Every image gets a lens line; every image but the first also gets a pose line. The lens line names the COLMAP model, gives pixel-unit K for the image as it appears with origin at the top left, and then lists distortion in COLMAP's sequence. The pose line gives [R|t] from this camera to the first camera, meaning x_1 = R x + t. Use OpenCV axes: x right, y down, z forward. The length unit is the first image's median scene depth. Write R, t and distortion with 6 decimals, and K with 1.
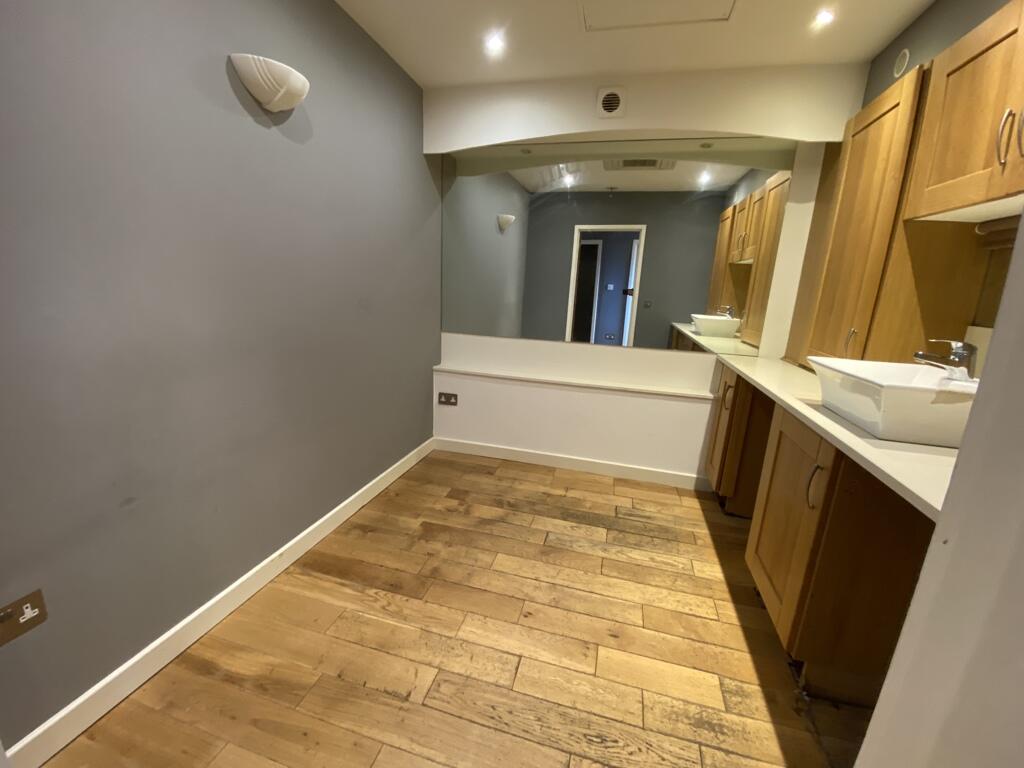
lens RADIAL K [[407.7, 0, 512.0], [0, 407.7, 384.0], [0, 0, 1]] dist [0.000637, -0.012652]
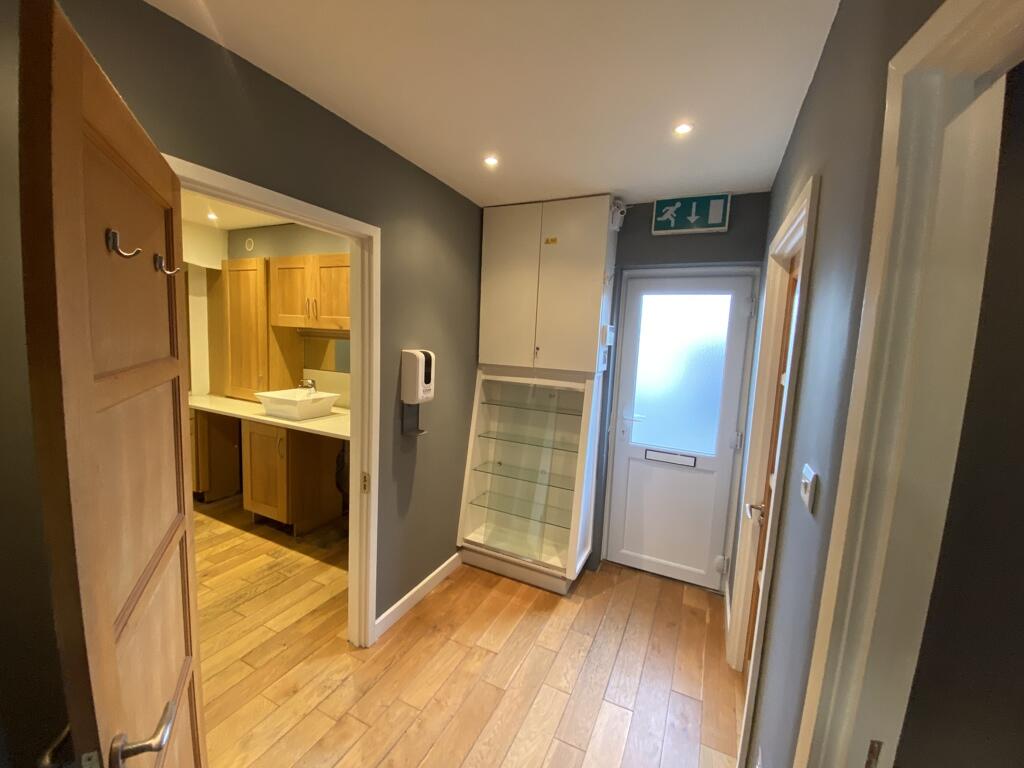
lens RADIAL K [[419.6, 0, 509.5], [0, 419.6, 378.8], [0, 0, 1]] dist [0.042061, -0.027108]
pose [[0.182098, -0.142970, 0.972831, -1.134536], [0.188911, 0.976028, 0.108079, -0.128579], [-0.964963, 0.164098, 0.204741, -0.717979]]
